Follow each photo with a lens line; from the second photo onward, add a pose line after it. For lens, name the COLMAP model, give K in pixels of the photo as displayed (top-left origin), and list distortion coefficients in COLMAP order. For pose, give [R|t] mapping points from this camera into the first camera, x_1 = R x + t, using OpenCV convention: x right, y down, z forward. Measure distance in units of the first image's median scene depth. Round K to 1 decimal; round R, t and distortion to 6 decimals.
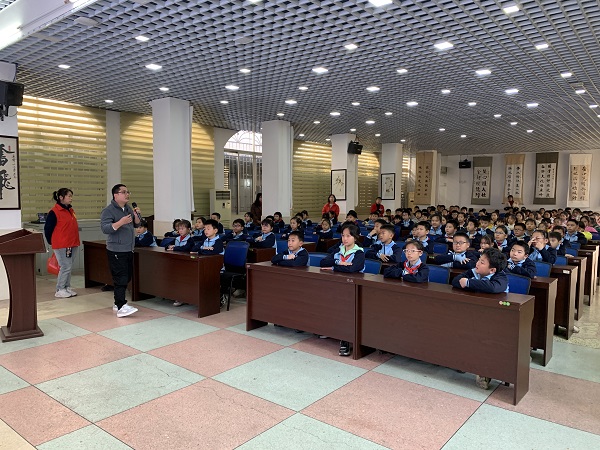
lens RADIAL K [[462.4, 0, 301.3], [0, 462.4, 226.3], [0, 0, 1]] dist [-0.006494, -0.005590]
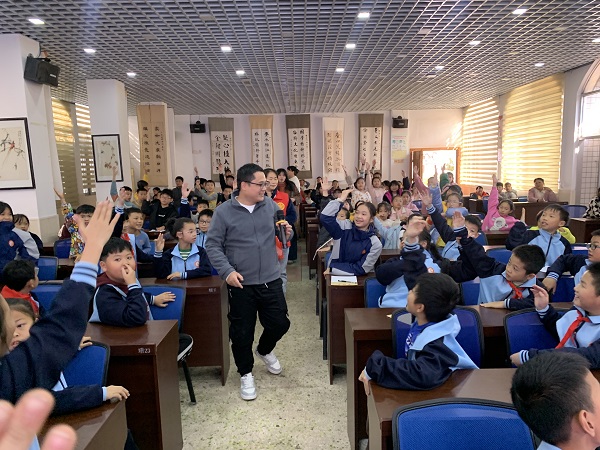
lens RADIAL K [[462.4, 0, 302.8], [0, 462.4, 223.2], [0, 0, 1]] dist [-0.006494, -0.005590]
pose [[0.767206, -0.098777, 0.633749, 0.009217], [0.070192, 0.995066, 0.070120, -0.027183], [-0.637548, -0.009312, 0.770354, 0.370136]]
